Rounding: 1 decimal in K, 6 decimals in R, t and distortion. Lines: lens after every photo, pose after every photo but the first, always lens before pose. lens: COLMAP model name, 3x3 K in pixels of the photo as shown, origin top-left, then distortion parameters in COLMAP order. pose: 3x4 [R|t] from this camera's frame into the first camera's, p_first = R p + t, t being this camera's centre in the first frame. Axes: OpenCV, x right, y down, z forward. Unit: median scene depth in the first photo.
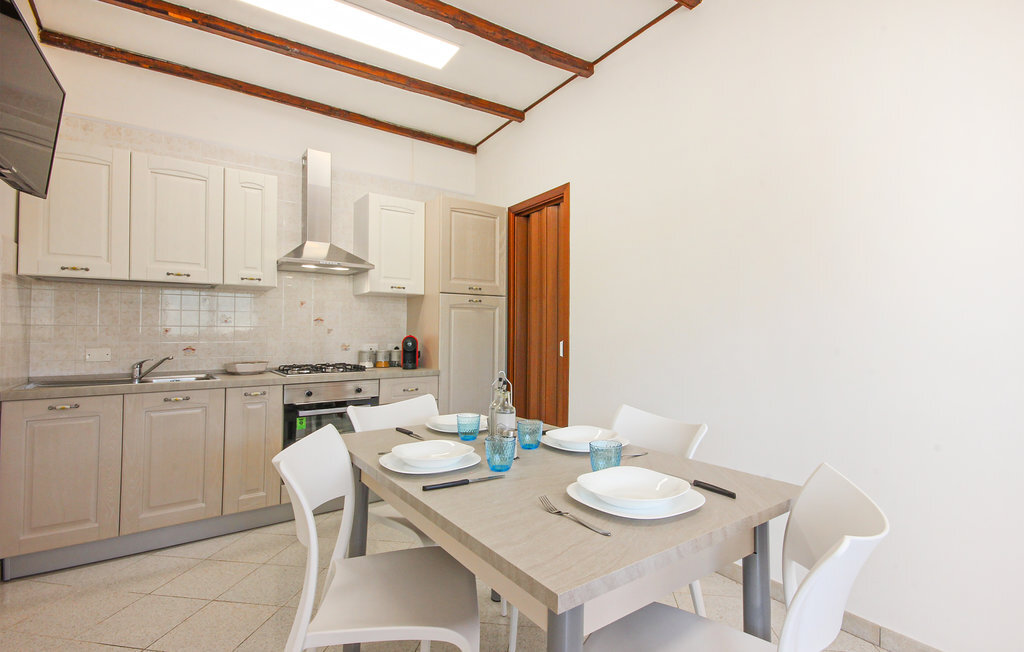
lens RADIAL K [[485.3, 0, 516.9], [0, 485.3, 328.2], [0, 0, 1]] dist [0.001840, -0.000750]
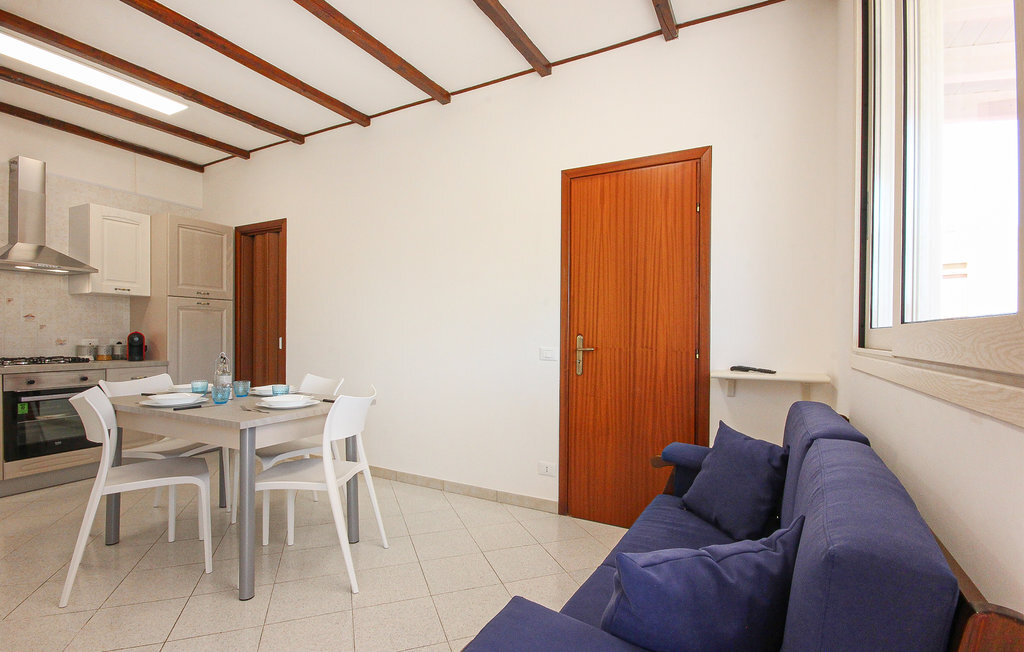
lens RADIAL K [[485.3, 0, 512.9], [0, 485.3, 343.3], [0, 0, 1]] dist [0.001840, -0.000750]
pose [[0.884513, 0.000347, 0.466515, 0.032230], [-0.015457, 0.999472, 0.028564, -0.004615], [-0.466259, -0.032476, 0.884052, -0.429393]]
